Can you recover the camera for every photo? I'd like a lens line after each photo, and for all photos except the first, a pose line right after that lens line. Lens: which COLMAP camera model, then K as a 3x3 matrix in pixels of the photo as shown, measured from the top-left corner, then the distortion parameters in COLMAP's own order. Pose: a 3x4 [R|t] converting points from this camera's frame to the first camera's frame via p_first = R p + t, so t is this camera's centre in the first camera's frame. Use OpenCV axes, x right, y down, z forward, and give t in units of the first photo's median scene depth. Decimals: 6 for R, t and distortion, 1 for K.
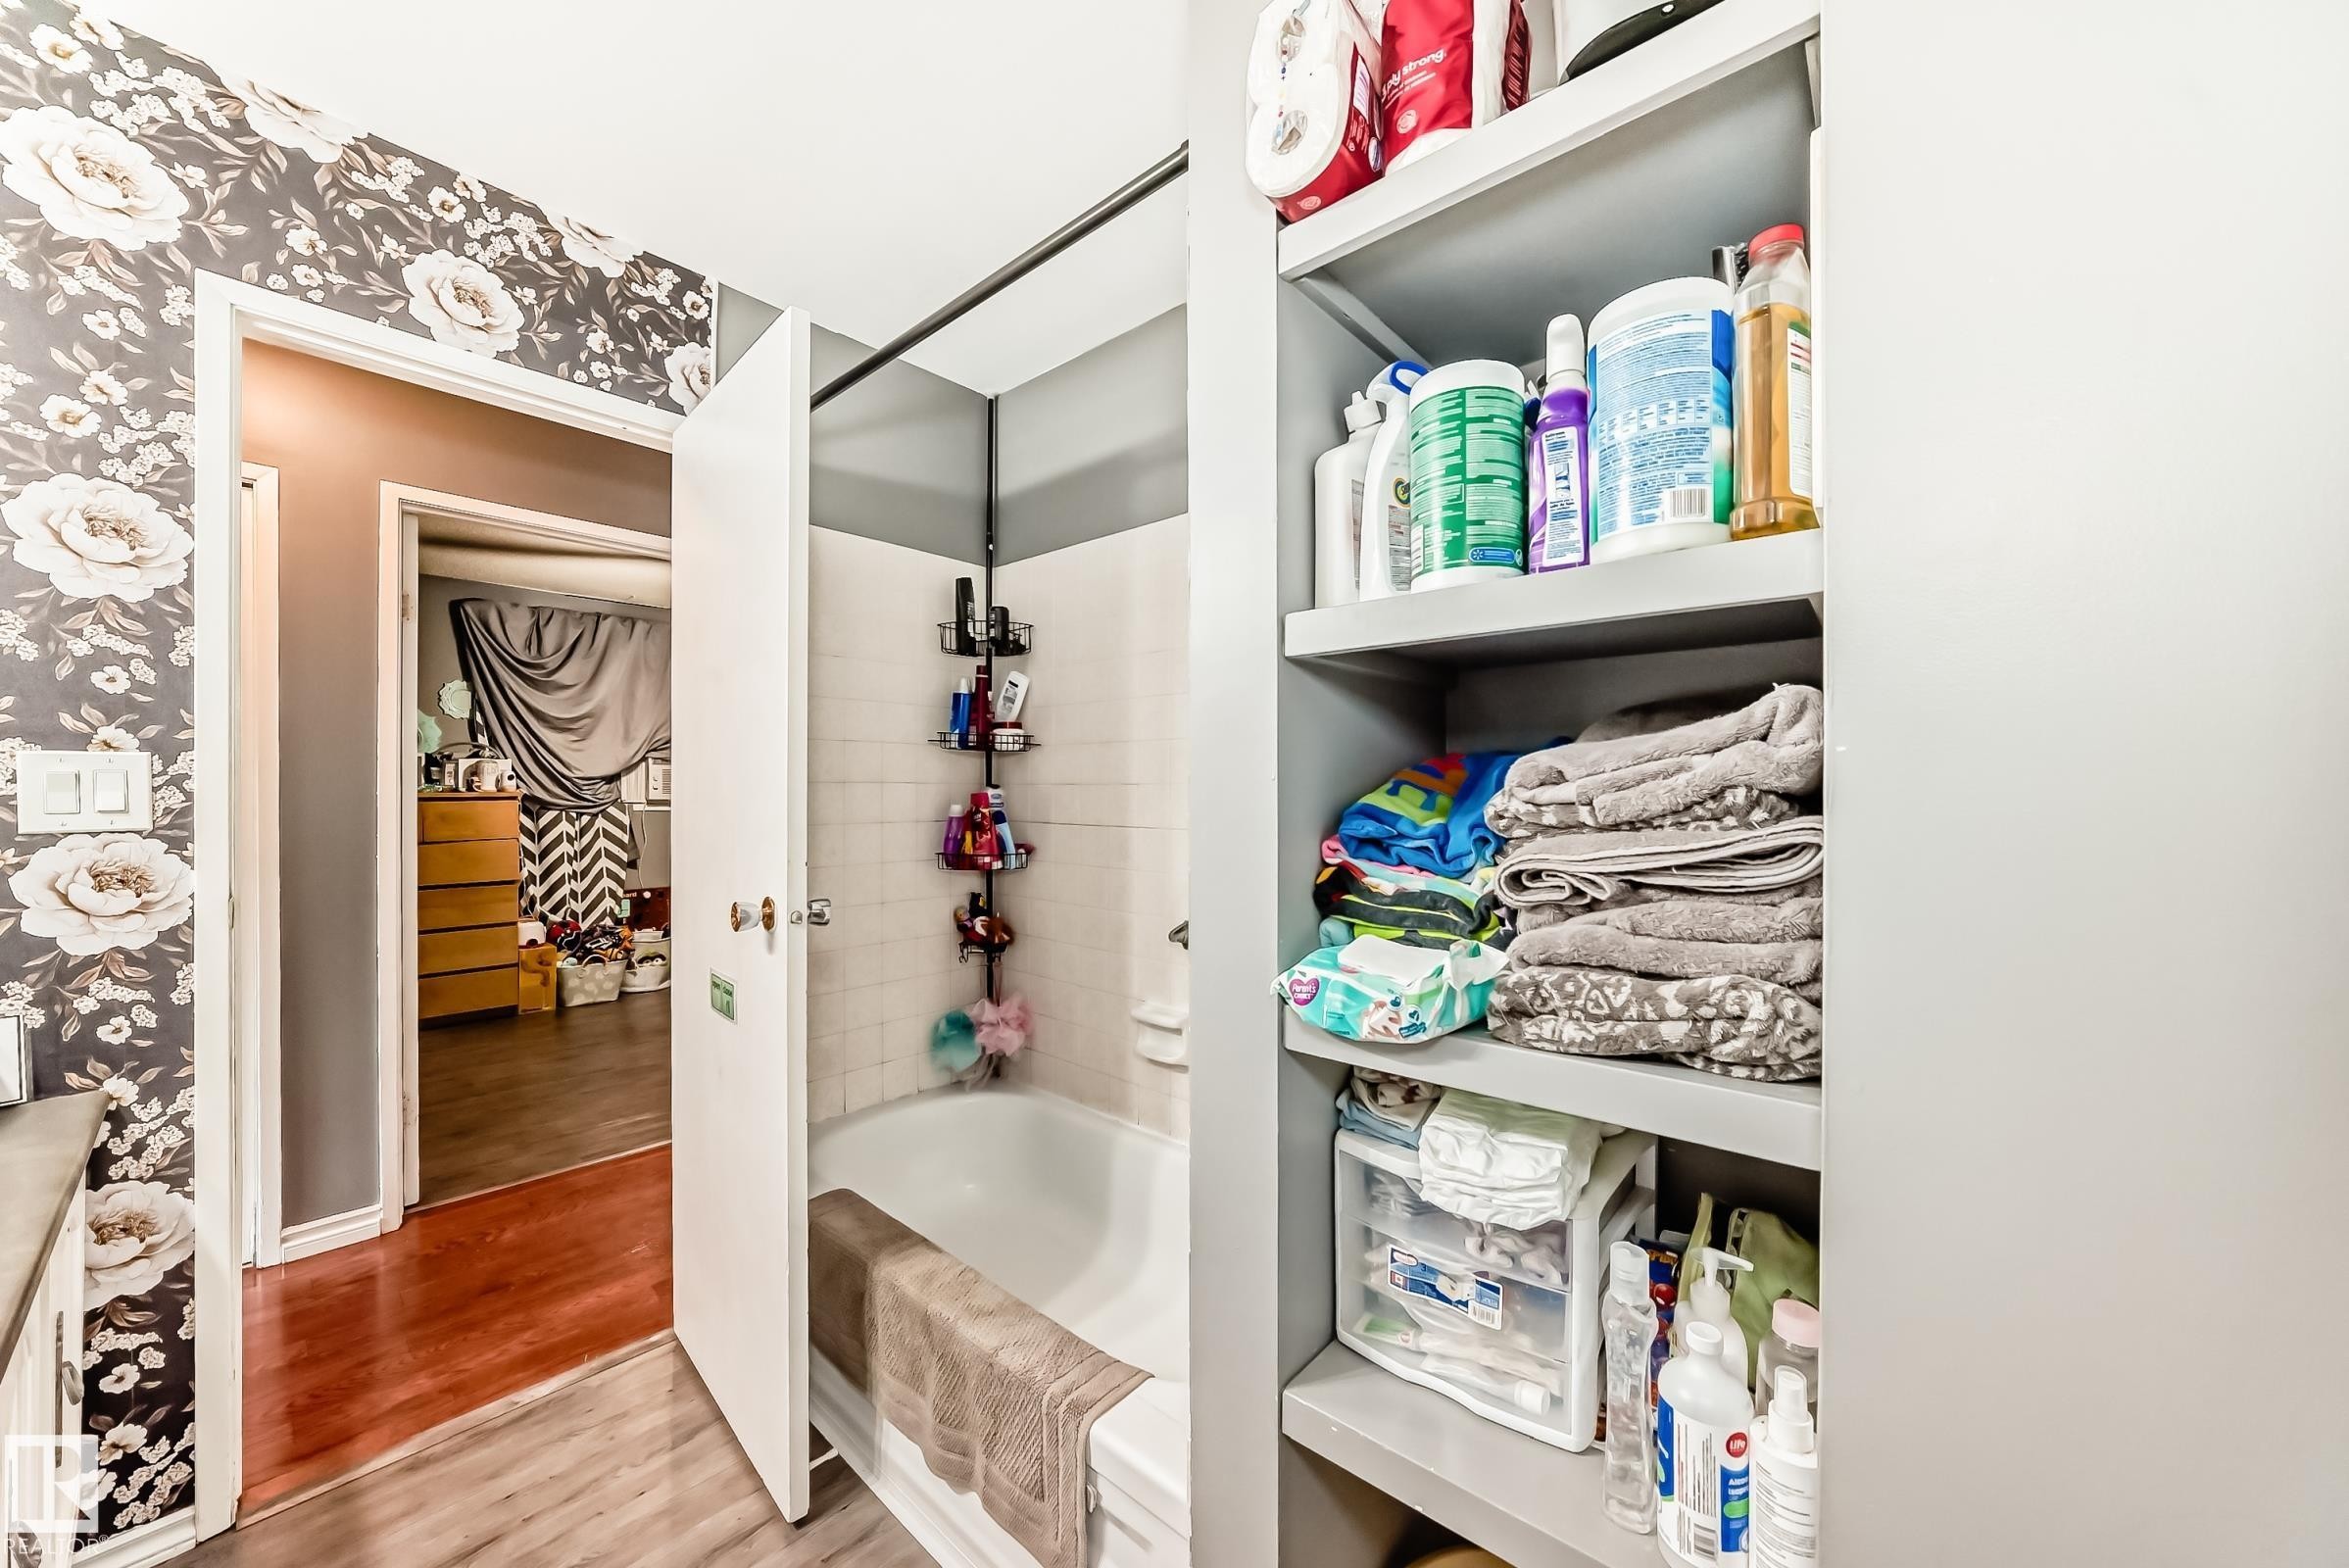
lens RADIAL K [[848.1, 0, 1167.2], [0, 848.1, 787.7], [0, 0, 1]] dist [-0.000216, 0.000498]
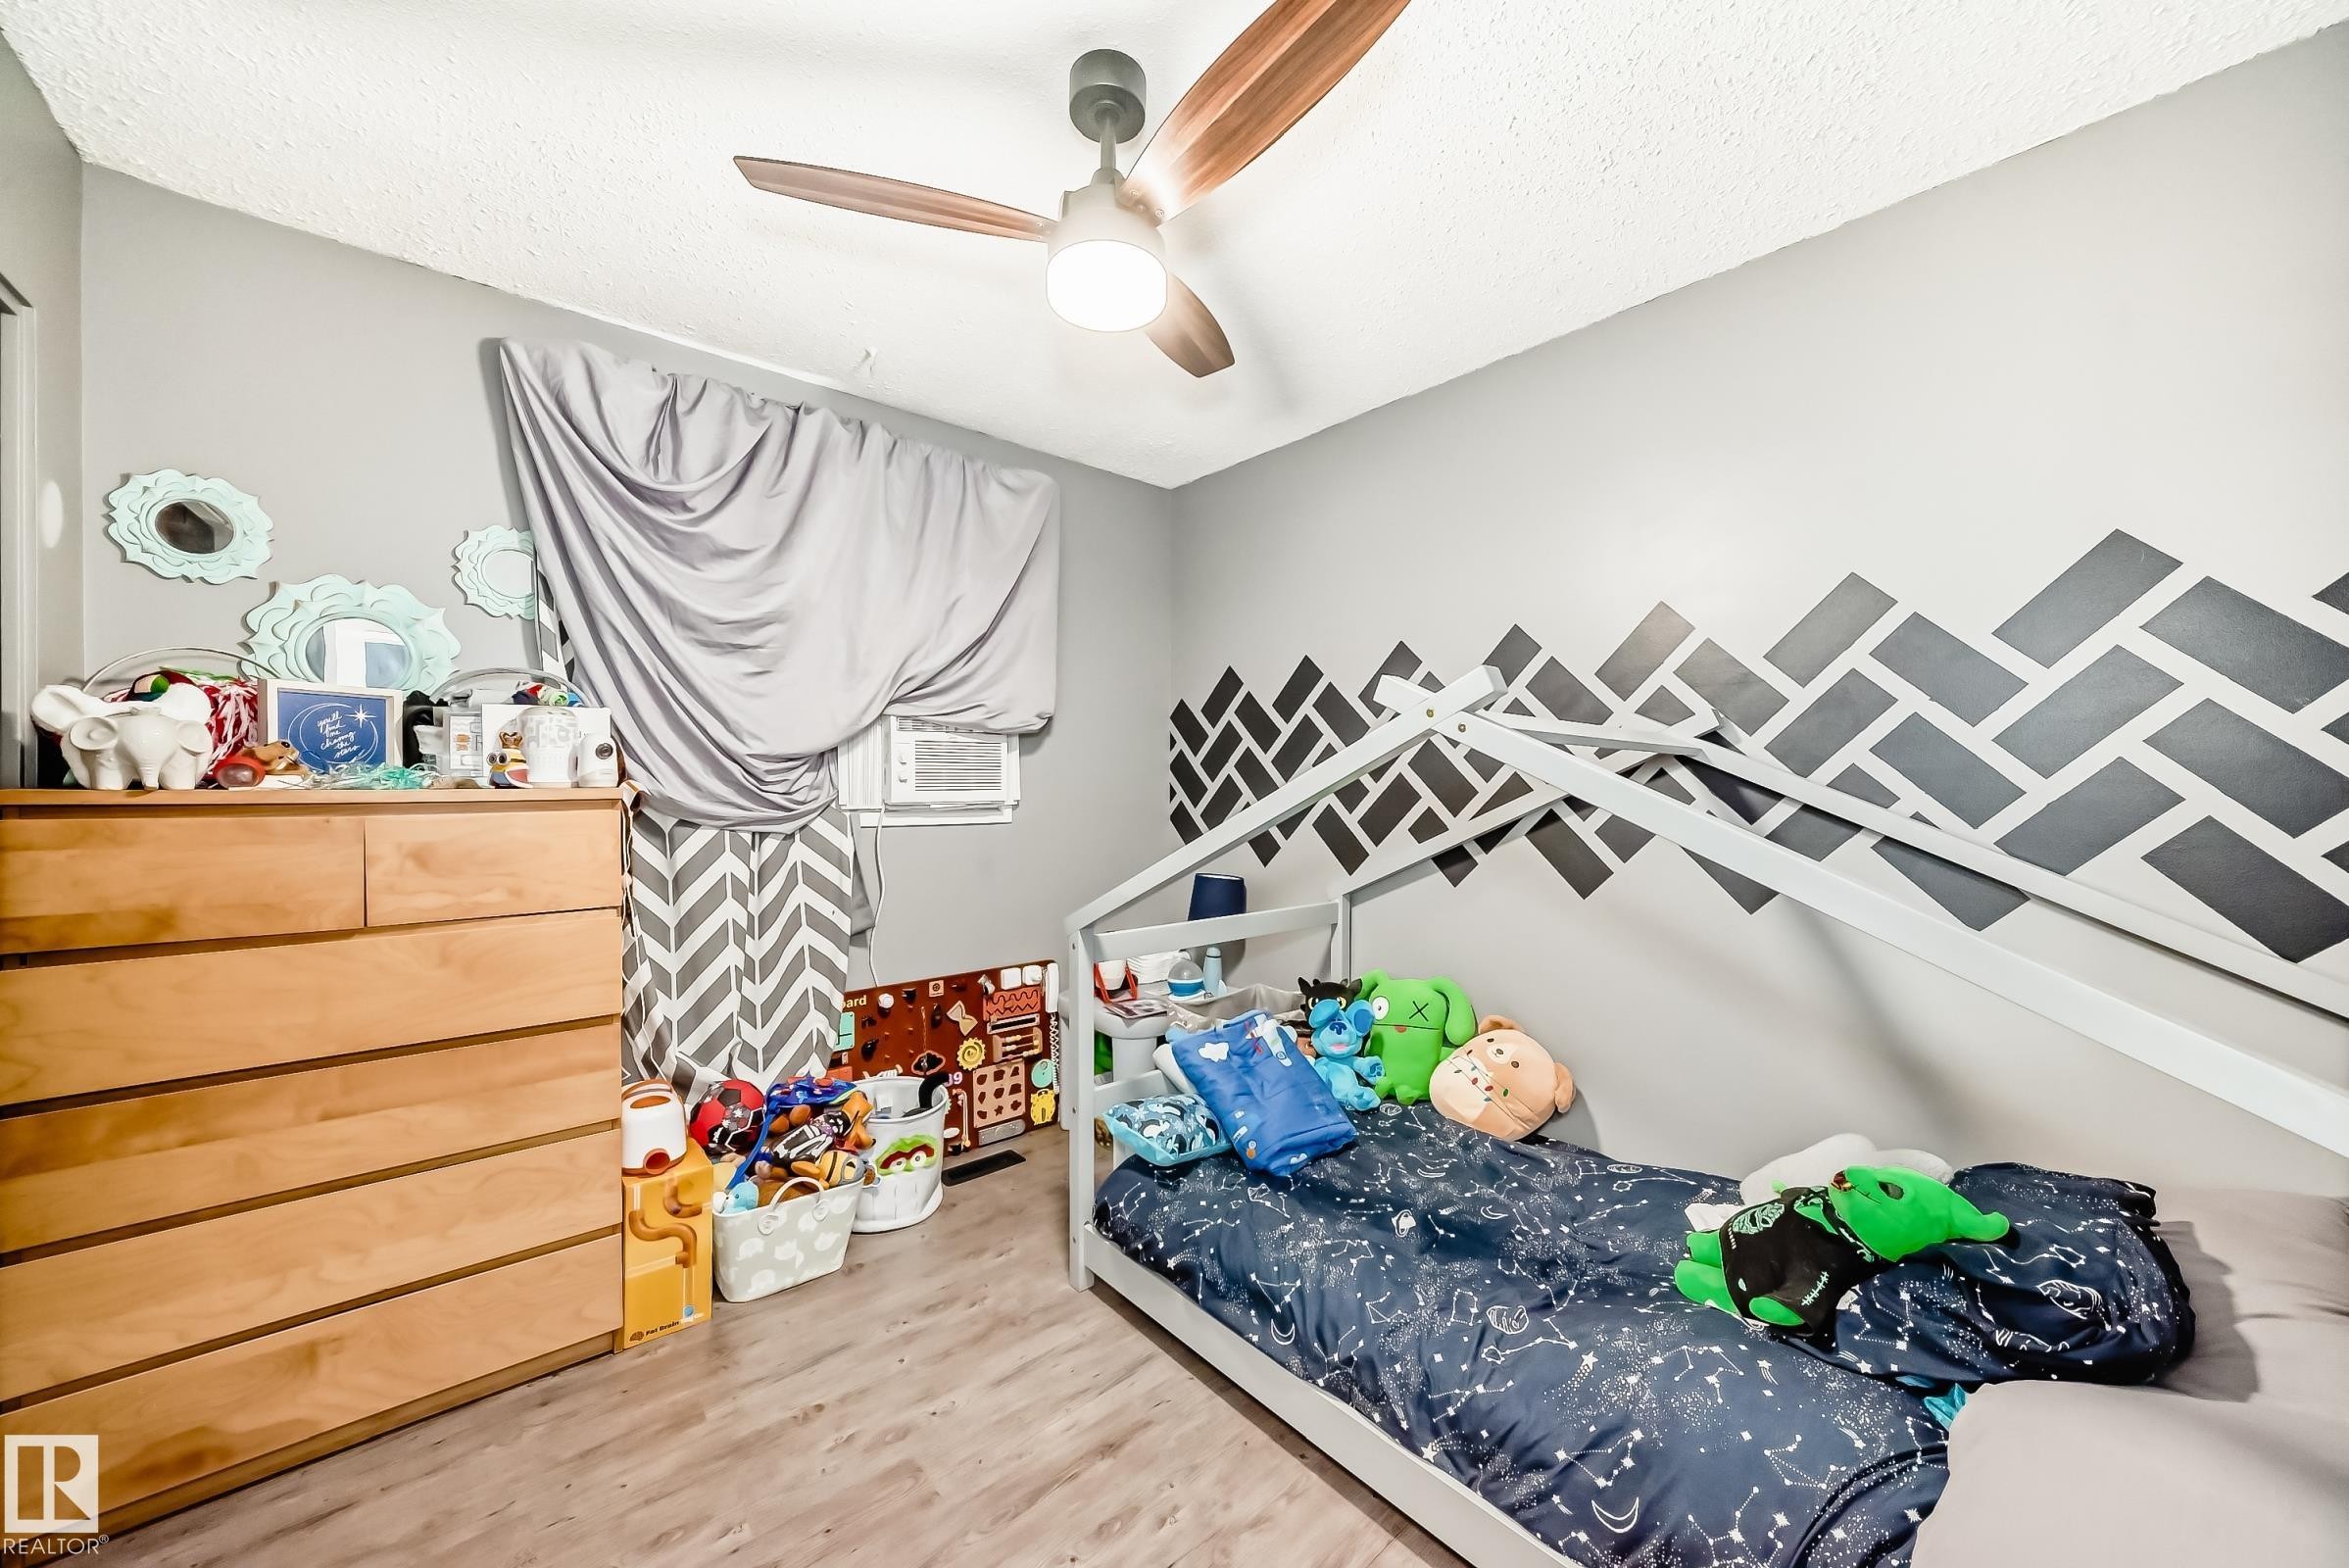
lens RADIAL K [[848.1, 0, 1180.7], [0, 848.1, 786.3], [0, 0, 1]] dist [-0.000216, 0.000498]
pose [[0.992648, 0.005743, -0.120902, -0.422952], [-0.004535, 0.999937, 0.010262, -0.001297], [0.120954, -0.009639, 0.992611, 0.589299]]
